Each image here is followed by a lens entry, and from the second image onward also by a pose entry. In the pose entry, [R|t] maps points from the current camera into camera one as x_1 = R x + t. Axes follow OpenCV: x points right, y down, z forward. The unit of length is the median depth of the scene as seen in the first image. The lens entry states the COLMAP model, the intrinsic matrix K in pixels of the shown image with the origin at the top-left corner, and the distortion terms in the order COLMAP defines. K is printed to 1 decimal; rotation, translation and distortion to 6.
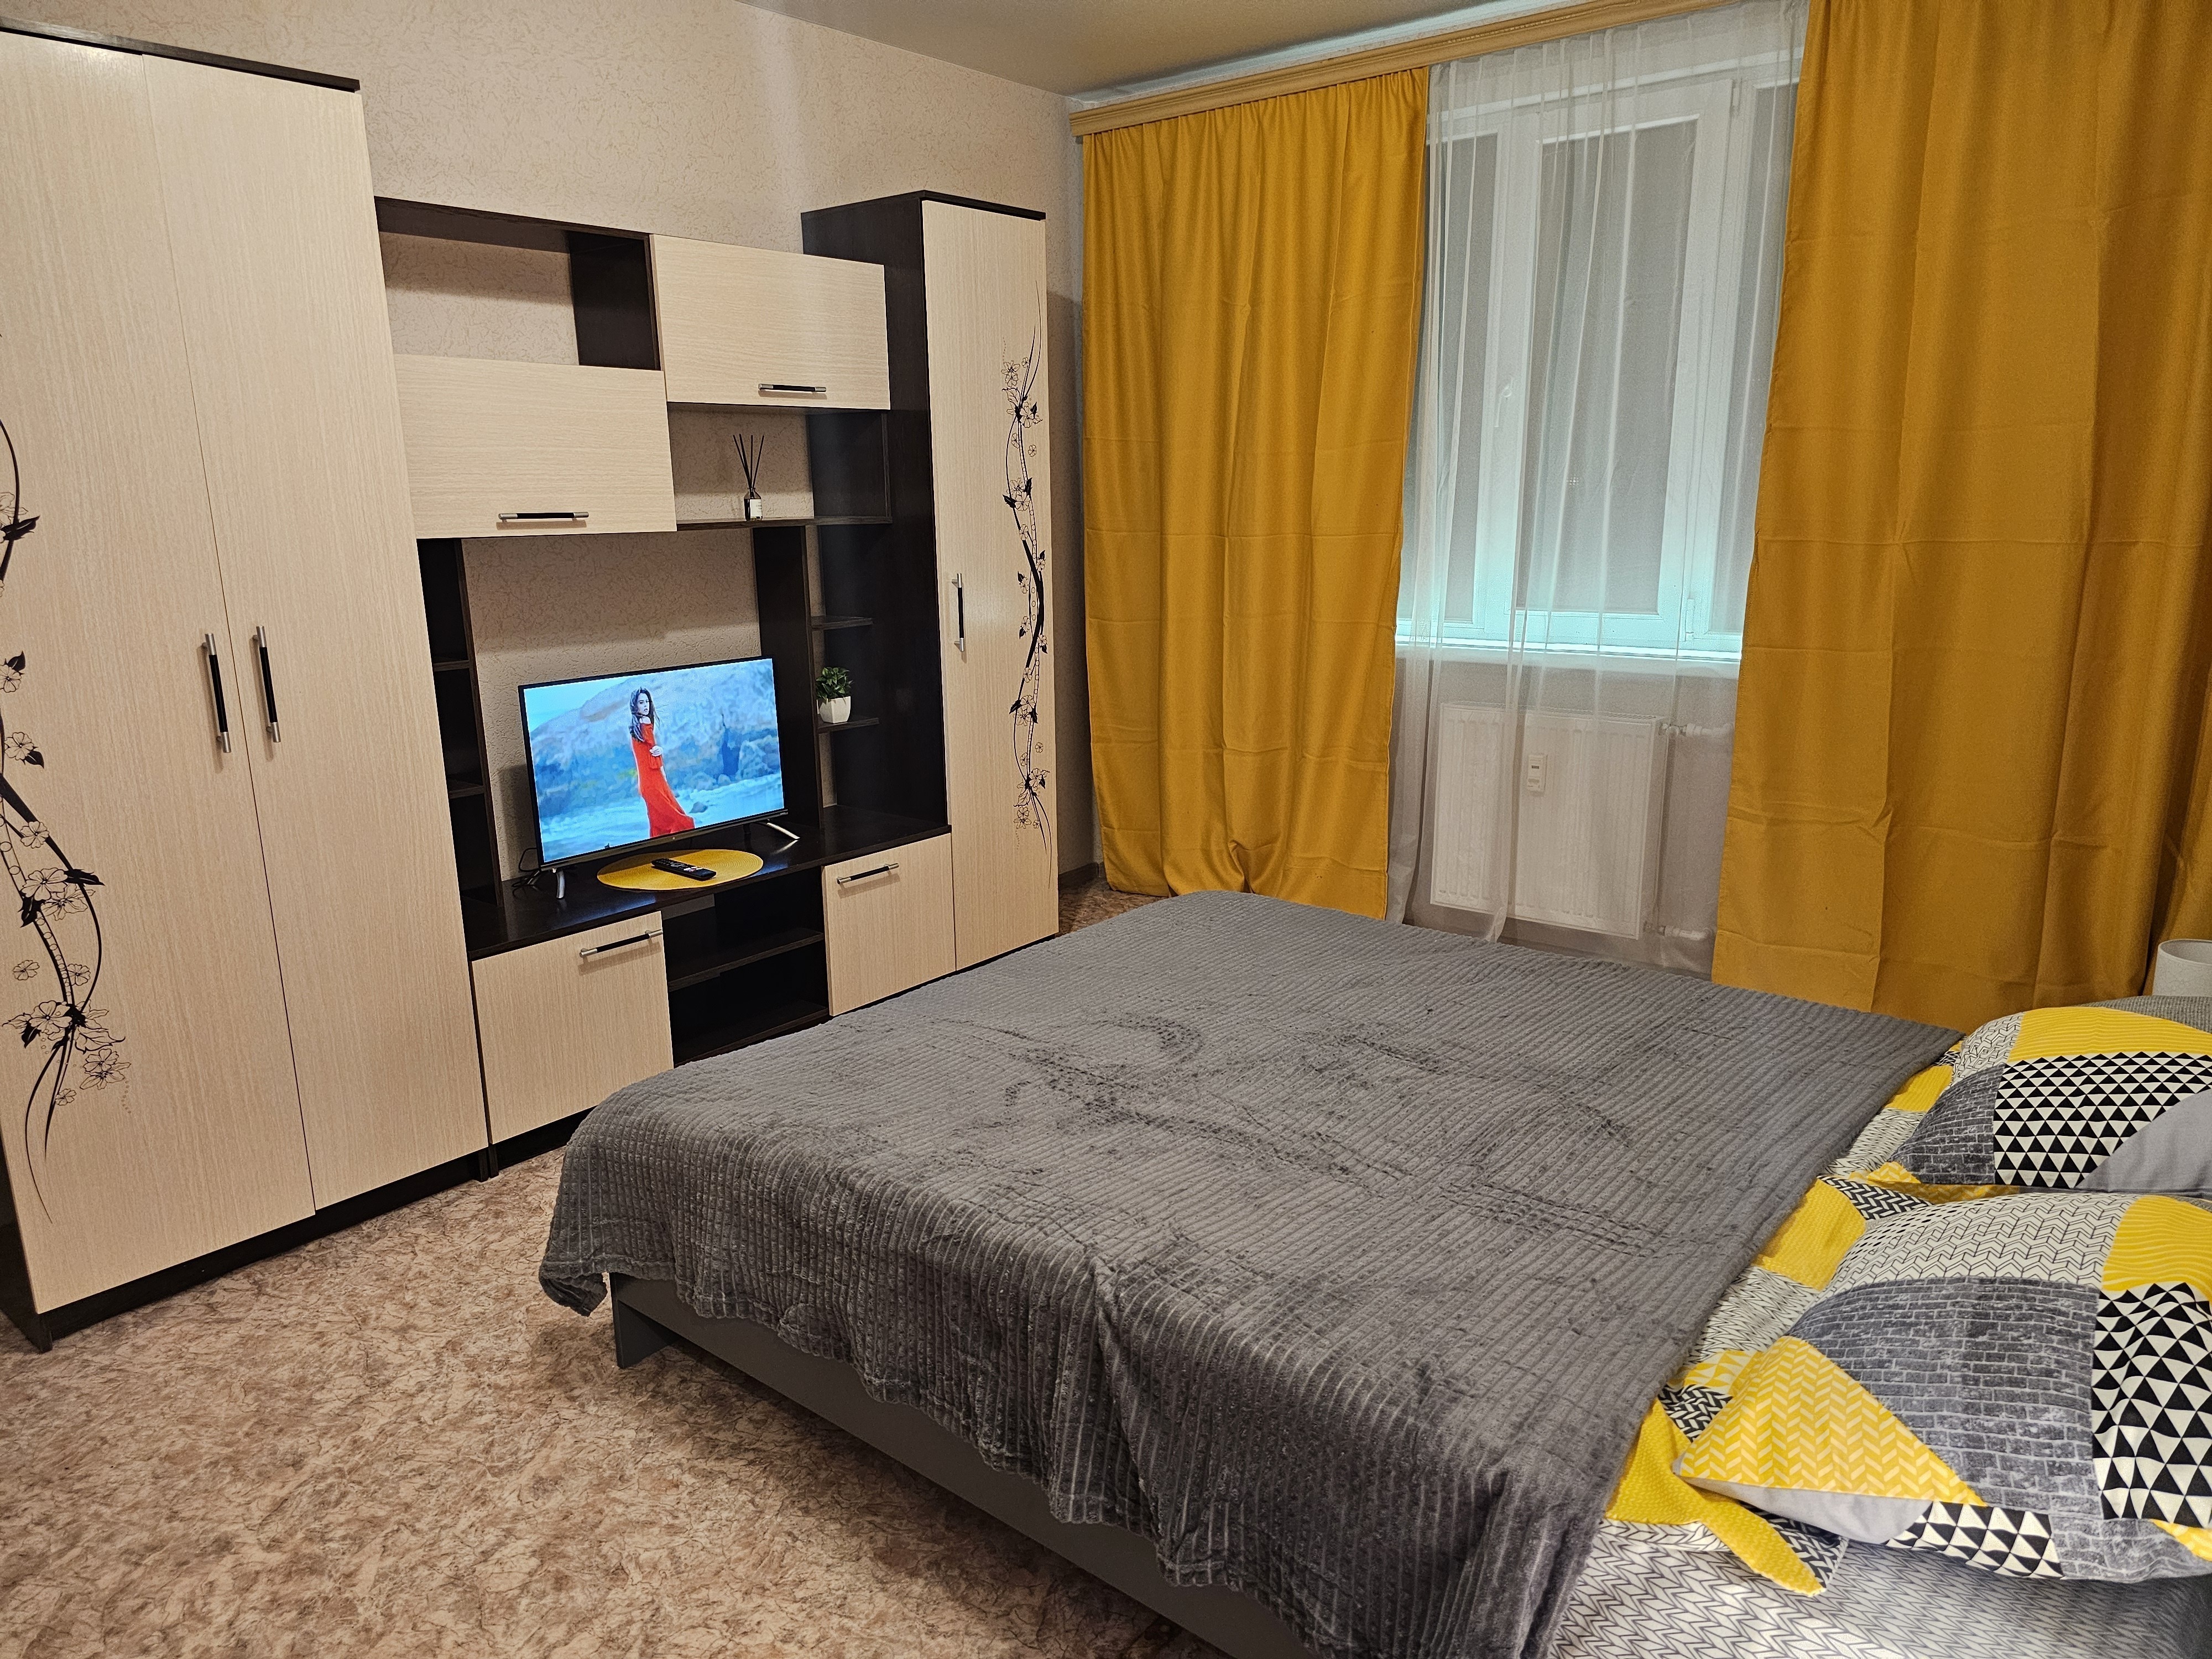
lens RADIAL K [[1495.5, 0, 1071.1], [0, 1495.5, 852.1], [0, 0, 1]] dist [0.056035, -0.049635]
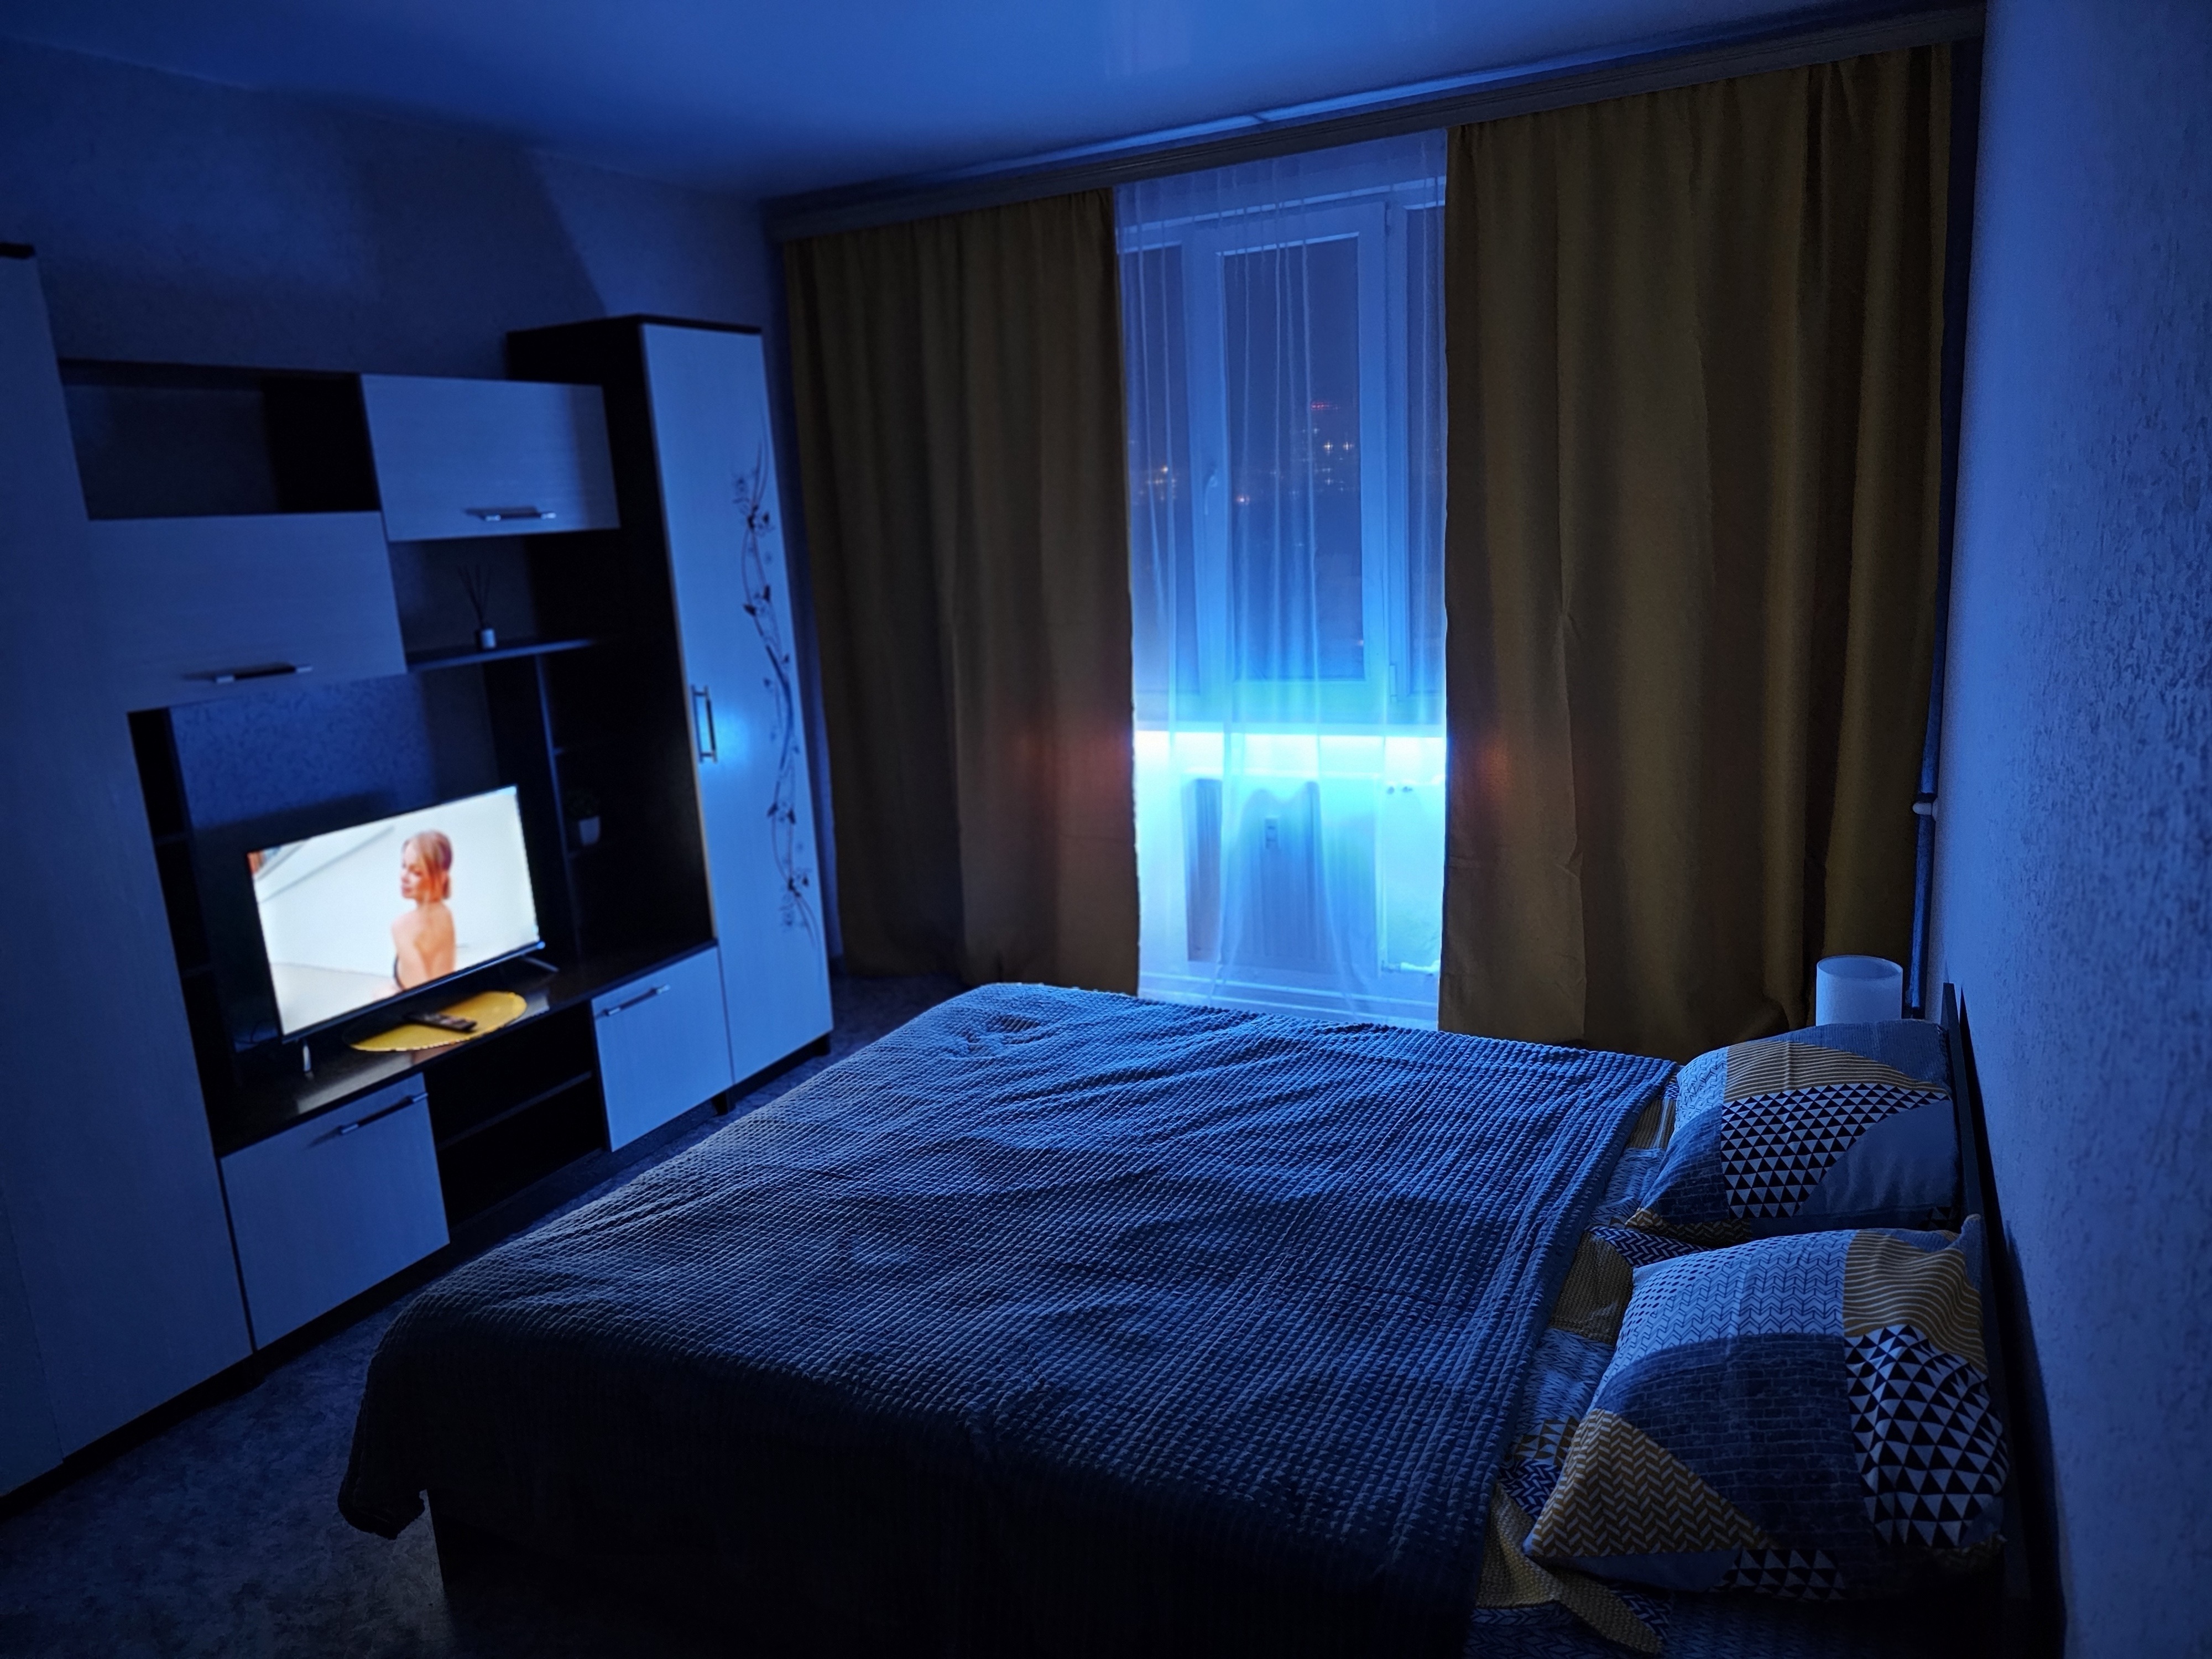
lens RADIAL K [[1495.5, 0, 1082.3], [0, 1495.5, 834.7], [0, 0, 1]] dist [0.056035, -0.049635]
pose [[0.977486, -0.086470, 0.192468, -0.049552], [0.092615, 0.995433, -0.023146, -0.067138], [-0.189588, 0.040450, 0.981030, -0.031801]]
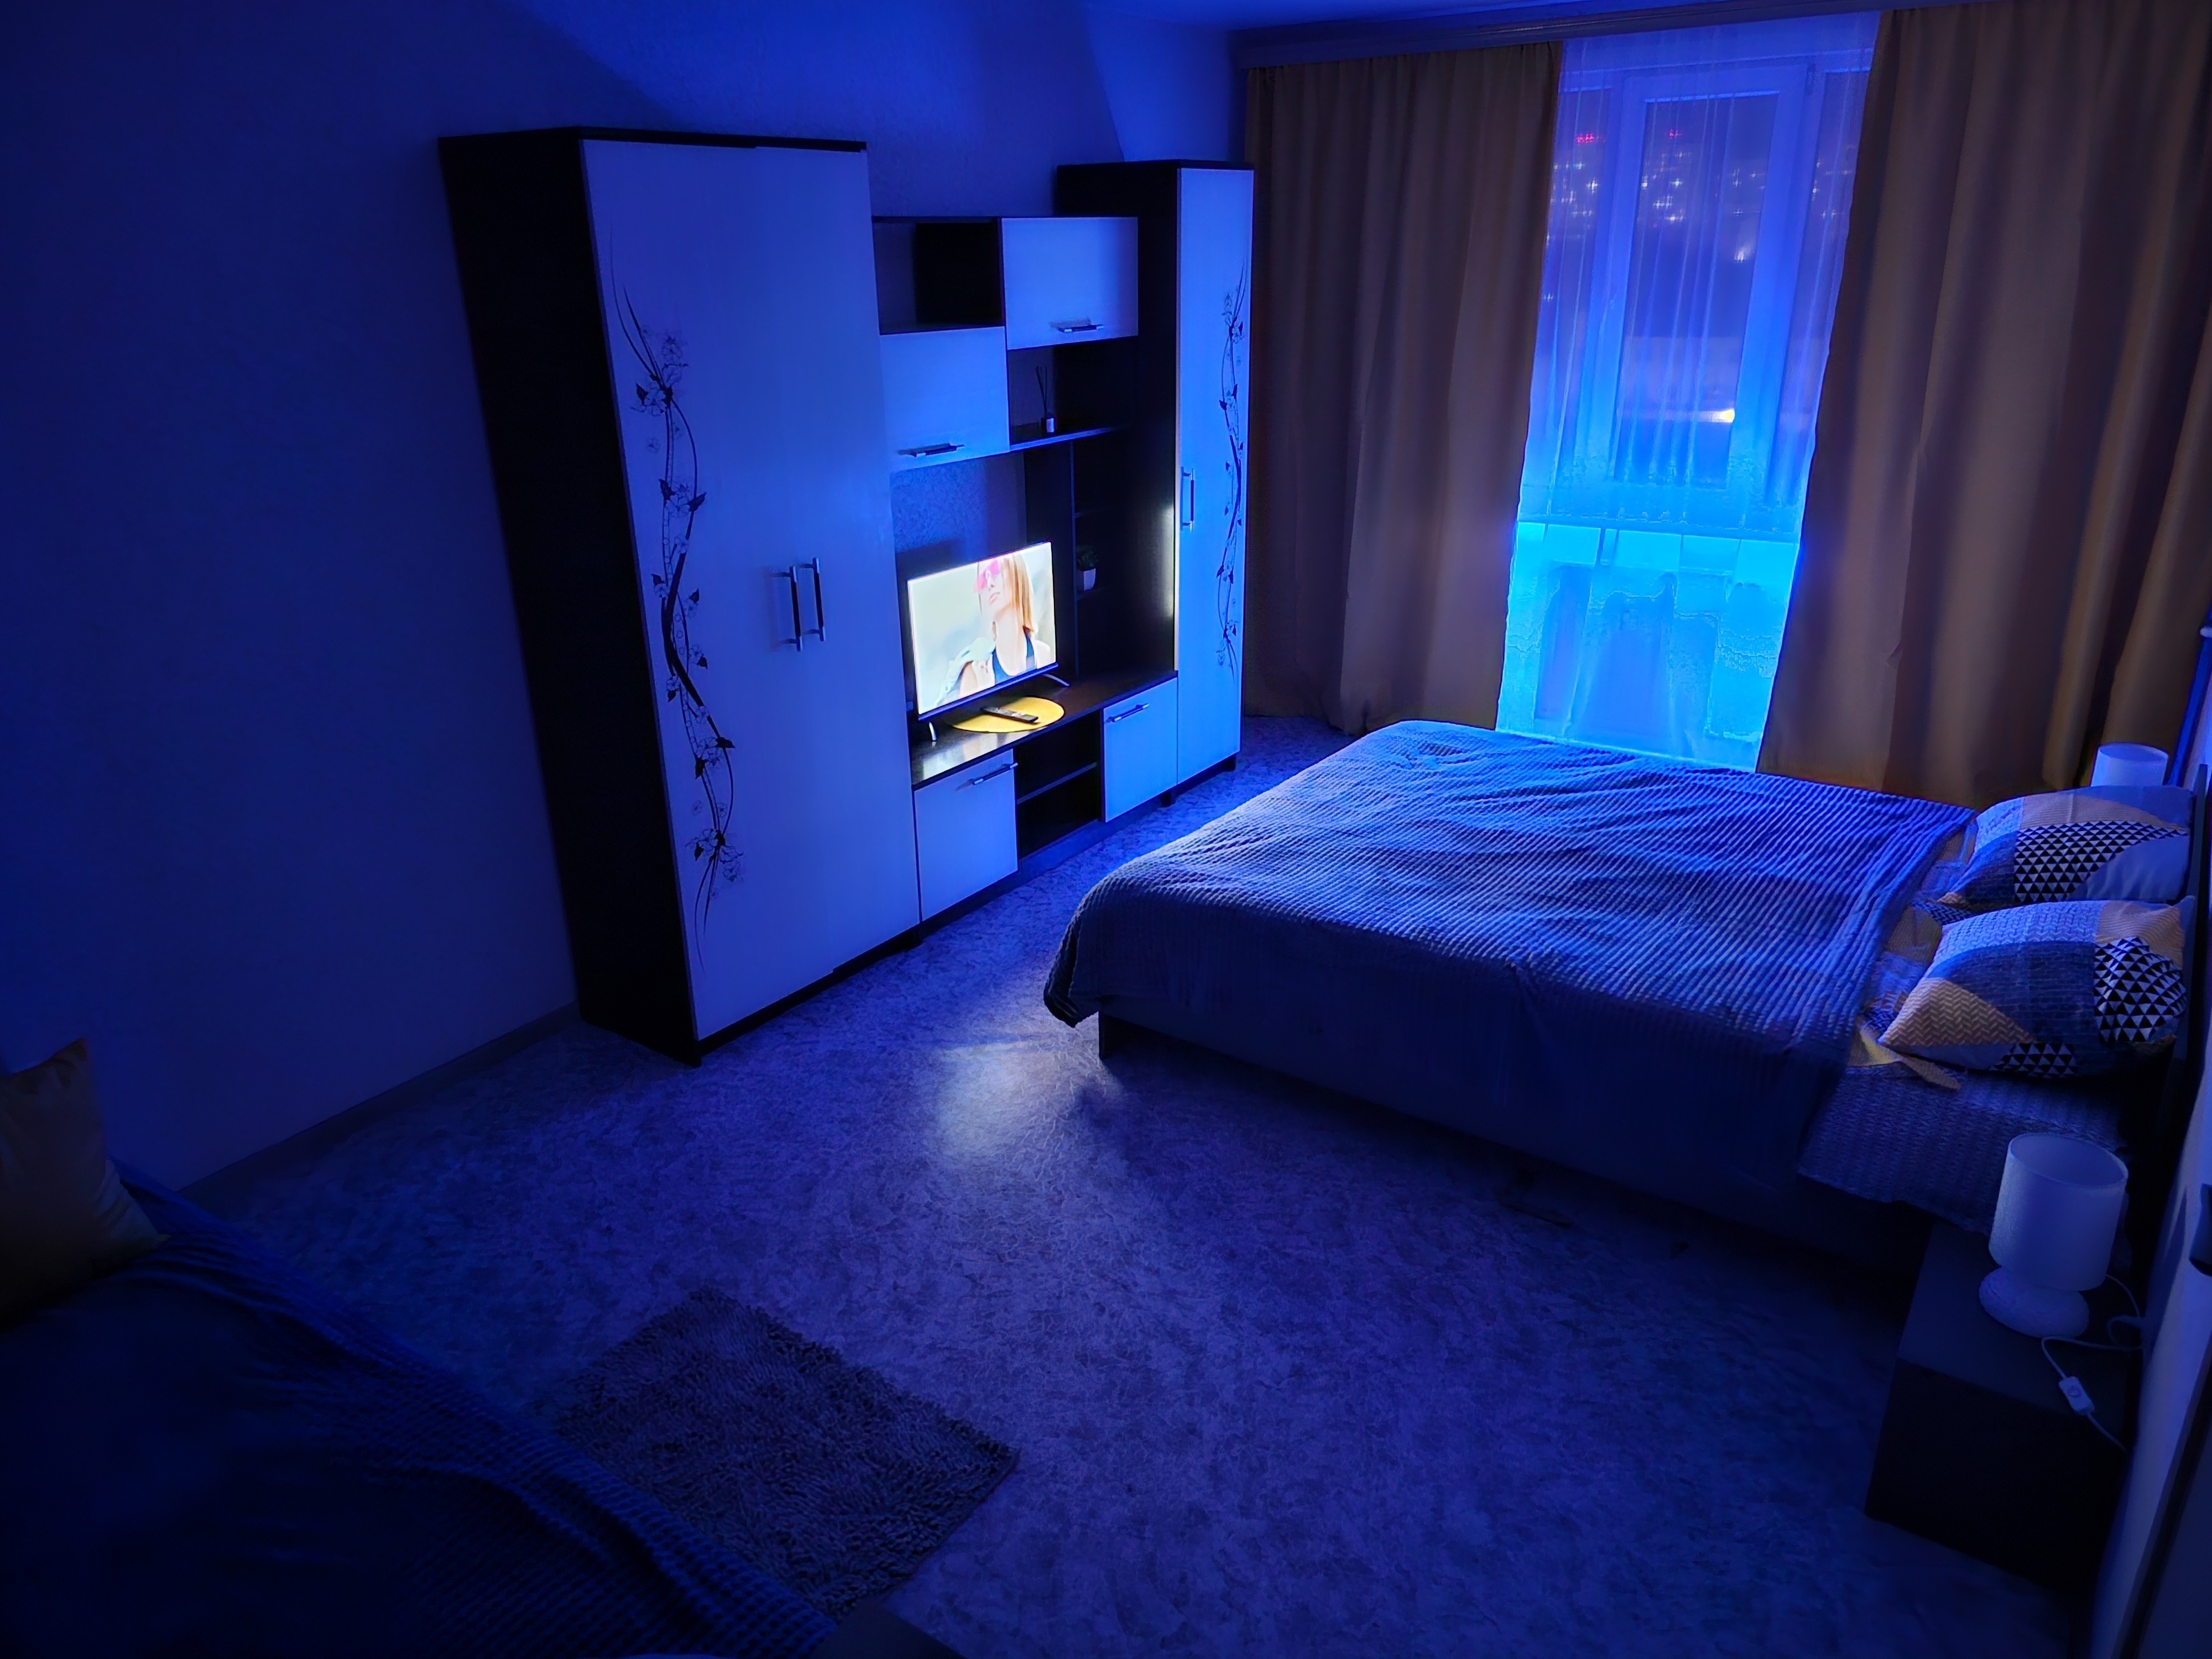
lens RADIAL K [[1495.5, 0, 1106.5], [0, 1495.5, 840.4], [0, 0, 1]] dist [0.056035, -0.049635]
pose [[0.997033, -0.030837, 0.070535, -0.389530], [0.021409, 0.991189, 0.130711, -0.069057], [-0.073945, -0.128813, 0.988908, -0.442769]]
